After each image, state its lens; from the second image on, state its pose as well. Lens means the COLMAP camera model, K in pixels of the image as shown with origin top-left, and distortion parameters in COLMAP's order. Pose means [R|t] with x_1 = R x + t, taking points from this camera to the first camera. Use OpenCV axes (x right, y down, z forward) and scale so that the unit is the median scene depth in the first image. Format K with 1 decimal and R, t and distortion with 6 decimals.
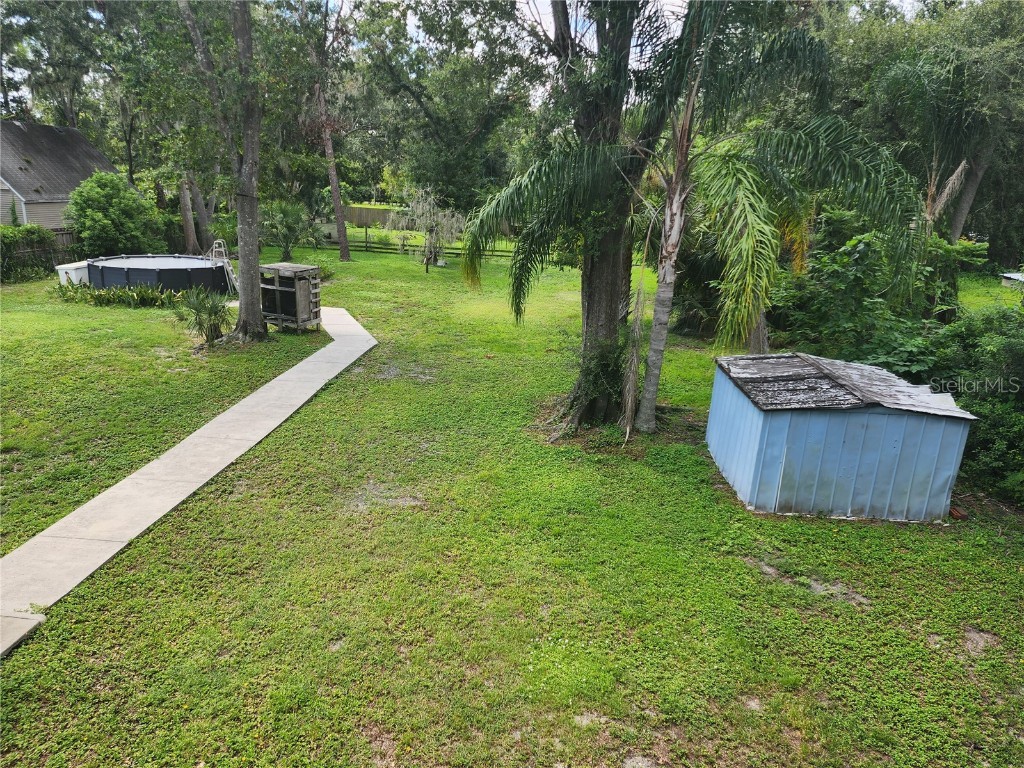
lens RADIAL K [[693.2, 0, 520.5], [0, 693.2, 389.1], [0, 0, 1]] dist [0.042731, -0.021687]
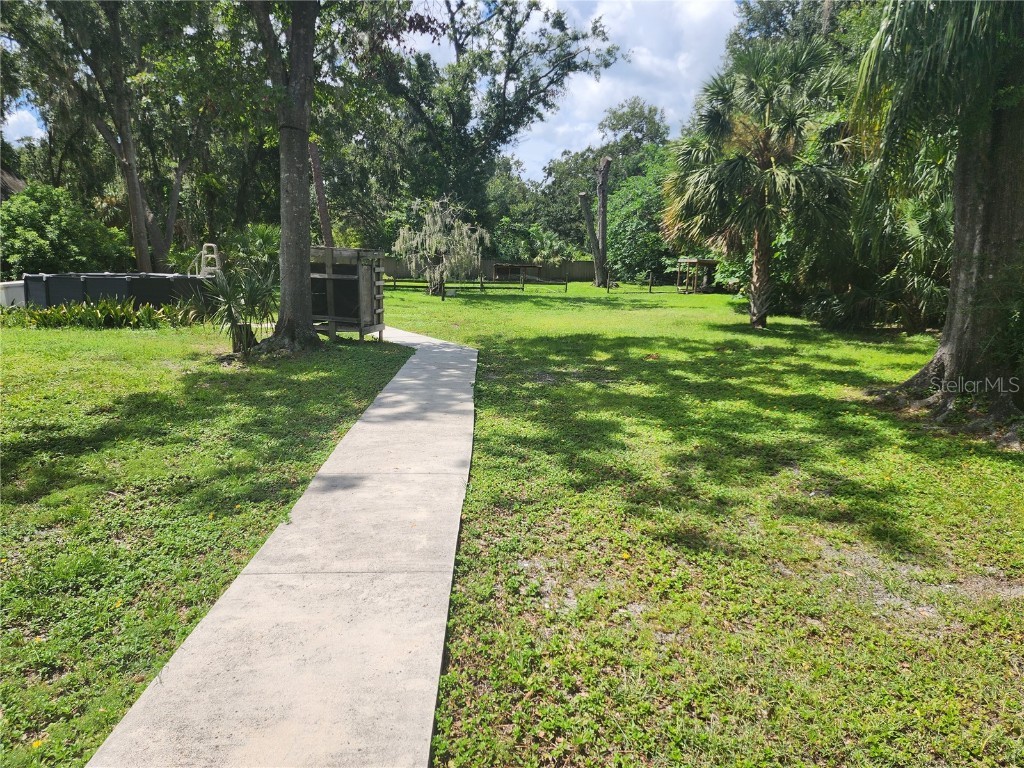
lens RADIAL K [[693.2, 0, 513.2], [0, 693.2, 384.9], [0, 0, 1]] dist [0.042731, -0.021687]
pose [[0.994929, -0.048107, 0.088331, -0.311236], [0.056821, 0.993470, -0.098938, 0.050016], [-0.082994, 0.103455, 0.991165, 0.425016]]
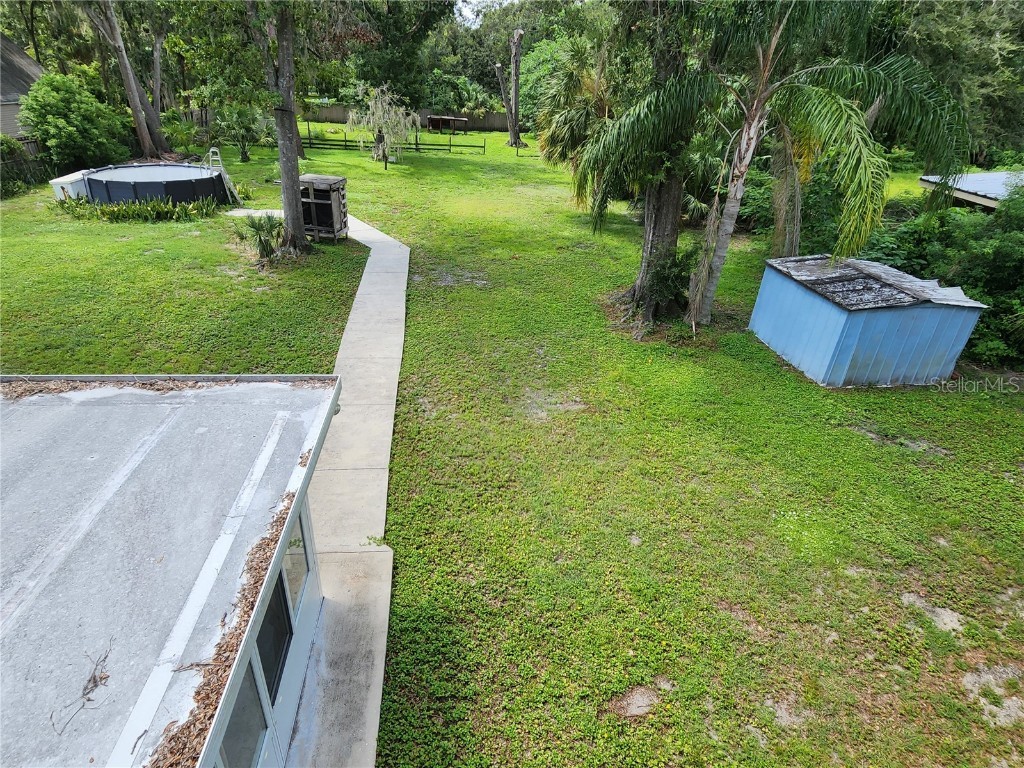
lens RADIAL K [[575.5, 0, 510.7], [0, 575.5, 389.1], [0, 0, 1]] dist [-0.008180, 0.000286]
pose [[0.982414, -0.086574, 0.165431, -0.292275], [0.047836, 0.973139, 0.225195, -0.063316], [-0.180484, -0.213321, 0.960167, 0.052624]]
